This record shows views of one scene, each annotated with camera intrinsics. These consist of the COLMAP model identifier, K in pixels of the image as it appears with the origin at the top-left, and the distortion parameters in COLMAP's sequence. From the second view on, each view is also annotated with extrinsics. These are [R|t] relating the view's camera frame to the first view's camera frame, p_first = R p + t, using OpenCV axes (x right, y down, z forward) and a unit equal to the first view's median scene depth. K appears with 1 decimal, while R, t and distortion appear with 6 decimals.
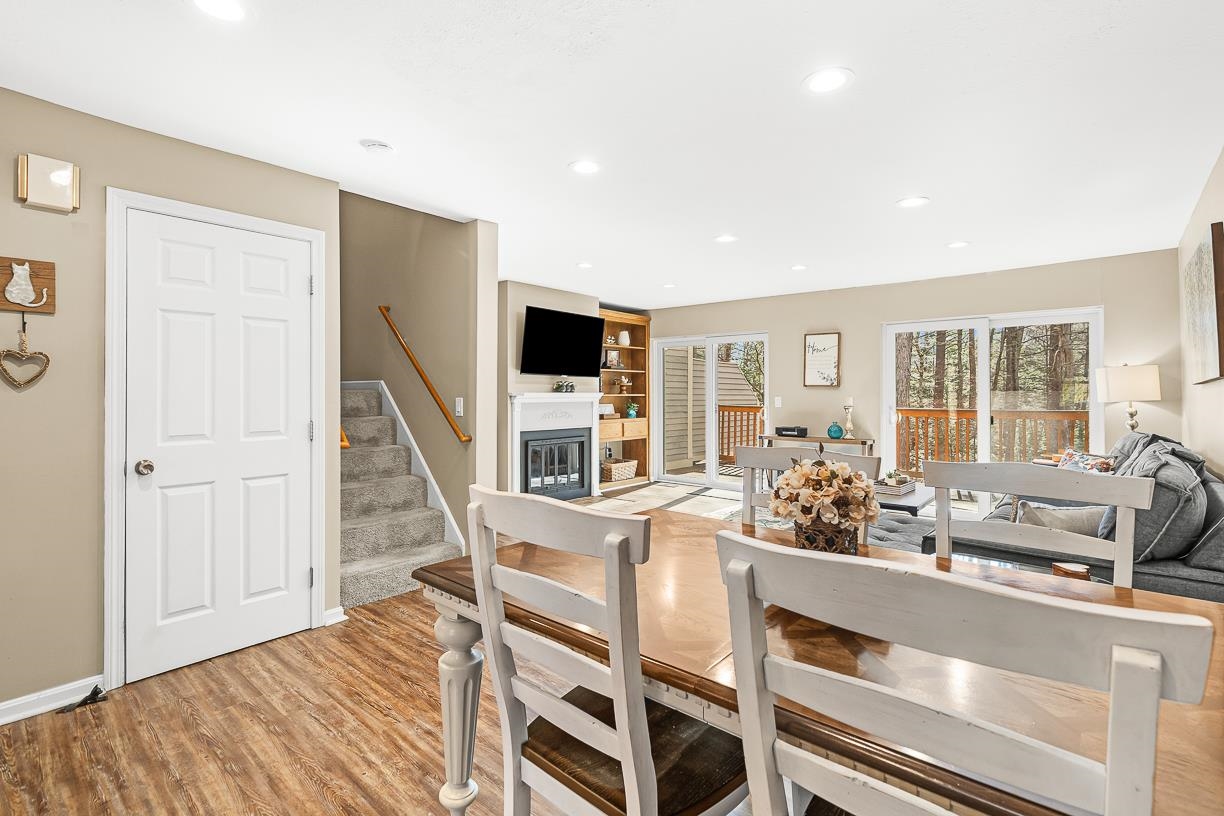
lens RADIAL K [[575.1, 0, 611.4], [0, 575.1, 399.0], [0, 0, 1]] dist [0.005774, -0.000027]
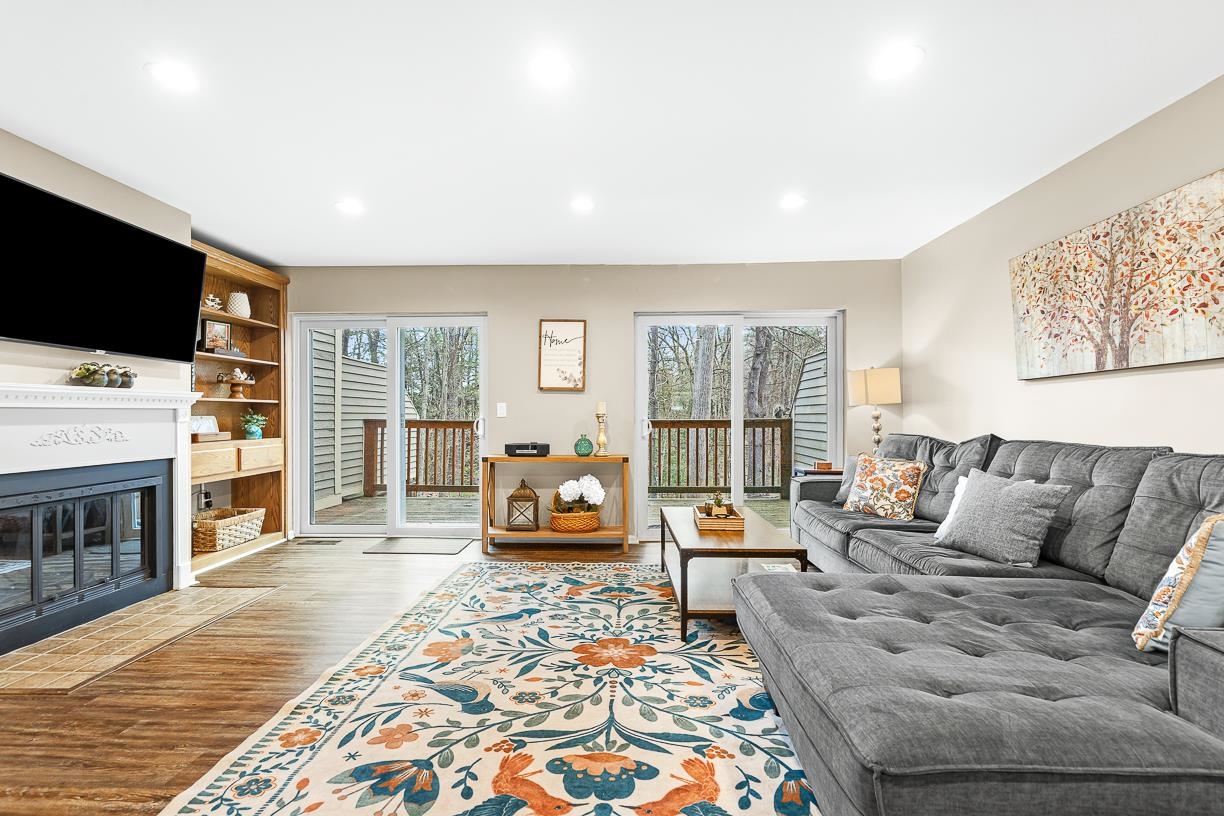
lens RADIAL K [[541.8, 0, 616.1], [0, 541.8, 414.4], [0, 0, 1]] dist [-0.001347, 0.000317]
pose [[0.772447, -0.002562, 0.635075, -0.032902], [0.007181, 0.999963, -0.004700, 0.012959], [-0.635039, 0.008191, 0.772437, 0.324473]]
